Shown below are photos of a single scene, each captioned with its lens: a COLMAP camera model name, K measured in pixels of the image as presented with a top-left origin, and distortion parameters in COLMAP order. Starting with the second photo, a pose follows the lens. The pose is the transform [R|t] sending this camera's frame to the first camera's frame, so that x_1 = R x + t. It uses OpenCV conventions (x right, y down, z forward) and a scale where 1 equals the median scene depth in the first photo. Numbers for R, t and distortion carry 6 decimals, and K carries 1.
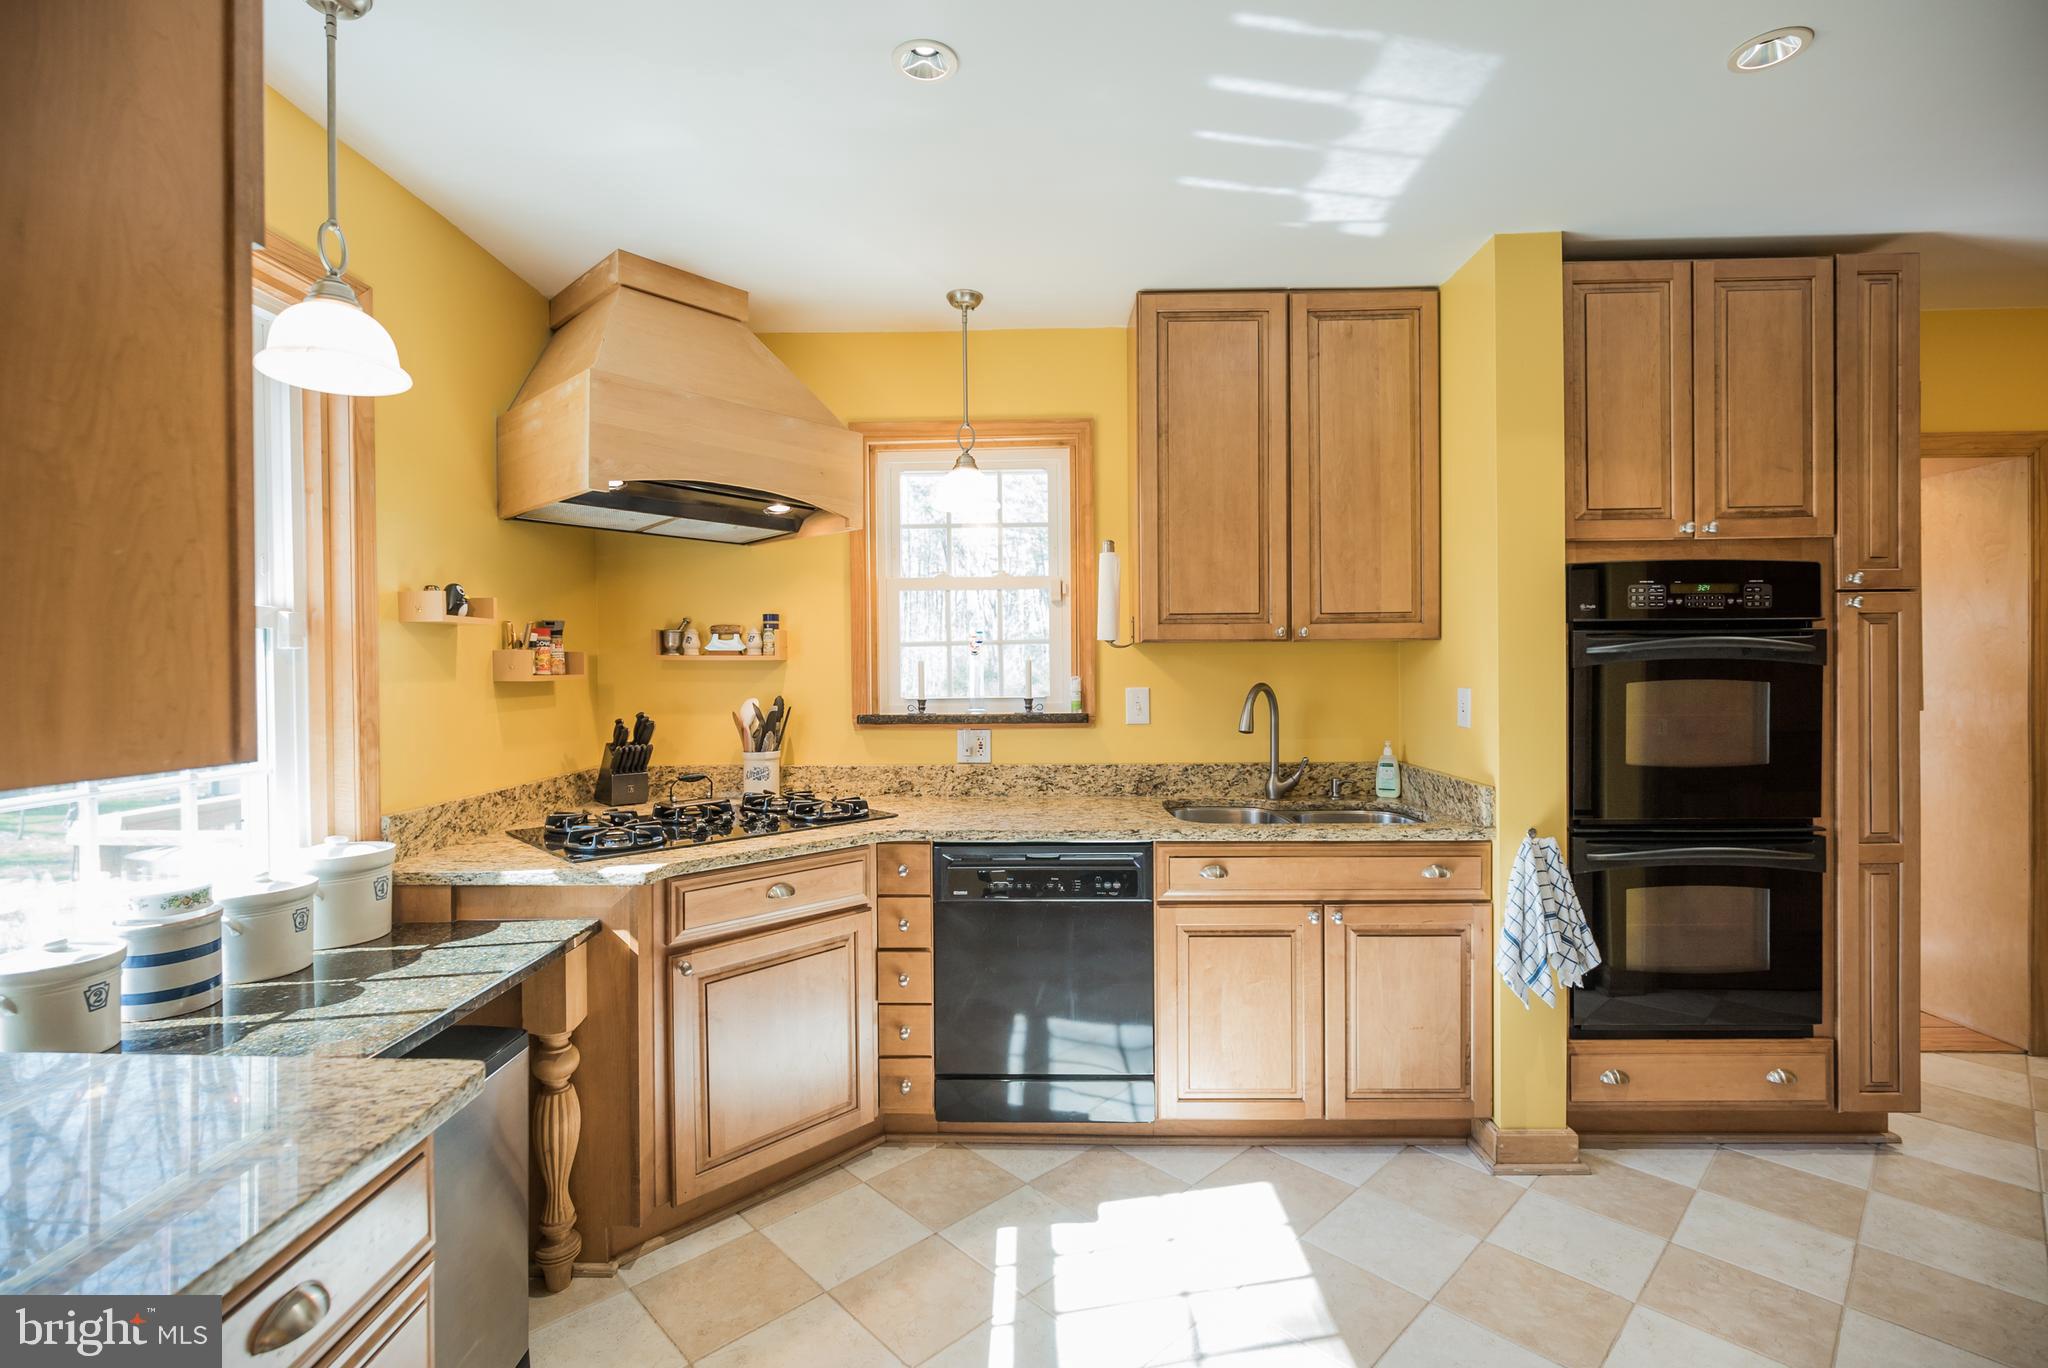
lens RADIAL K [[922.1, 0, 1016.2], [0, 922.1, 673.9], [0, 0, 1]] dist [-0.001239, -0.000412]
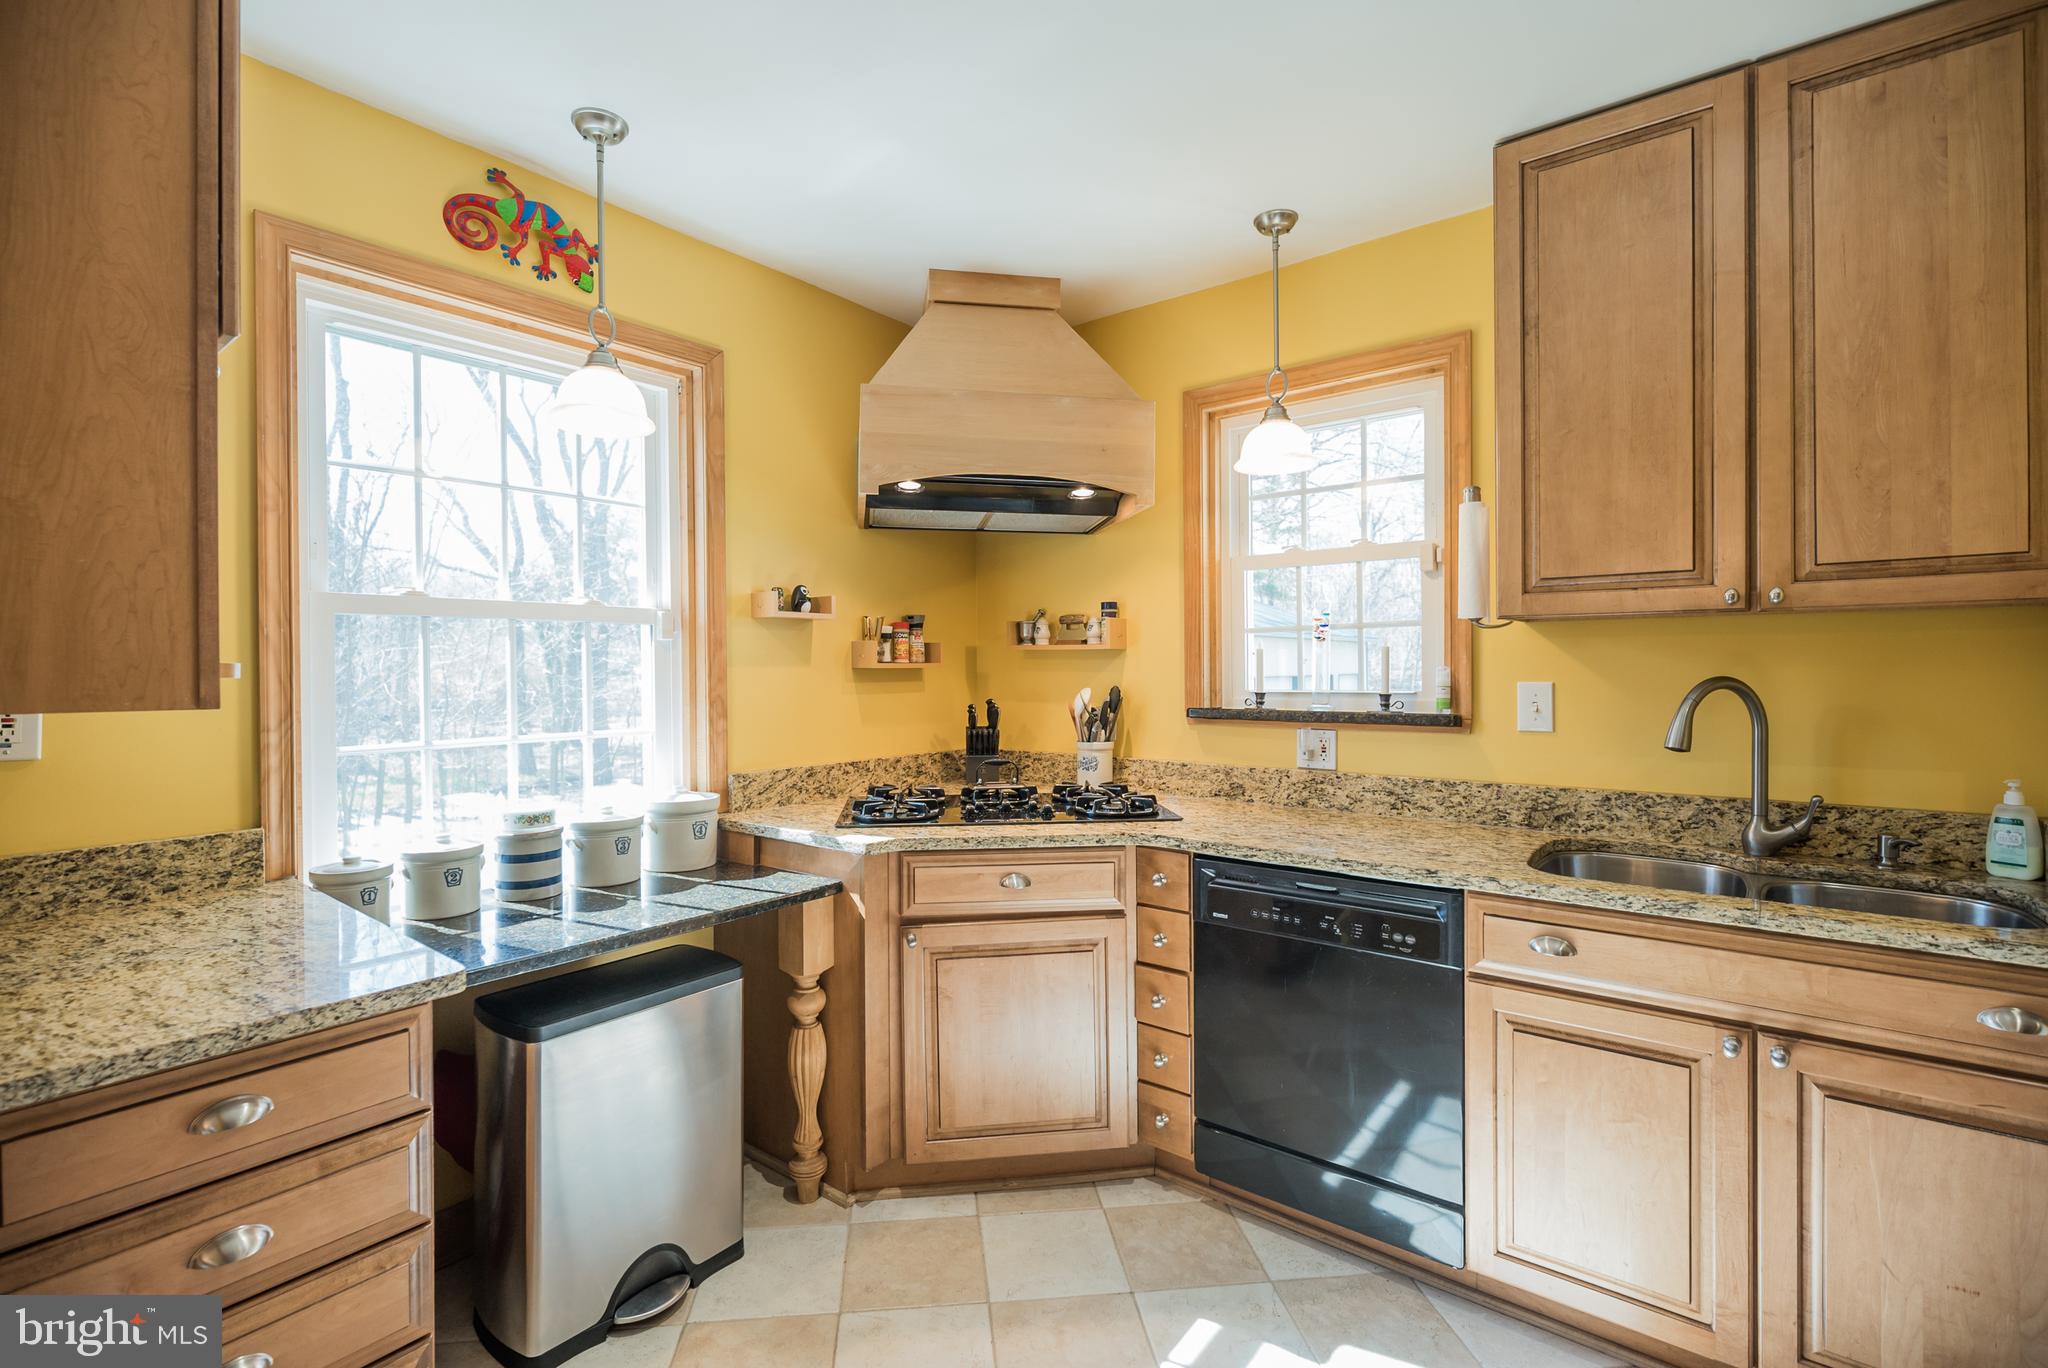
lens RADIAL K [[922.1, 0, 1017.8], [0, 922.1, 673.5], [0, 0, 1]] dist [-0.001239, -0.000412]
pose [[0.794121, 0.007510, -0.607714, 0.314523], [-0.006367, 0.999972, 0.004037, 0.009440], [0.607727, 0.000663, 0.794146, 0.203268]]
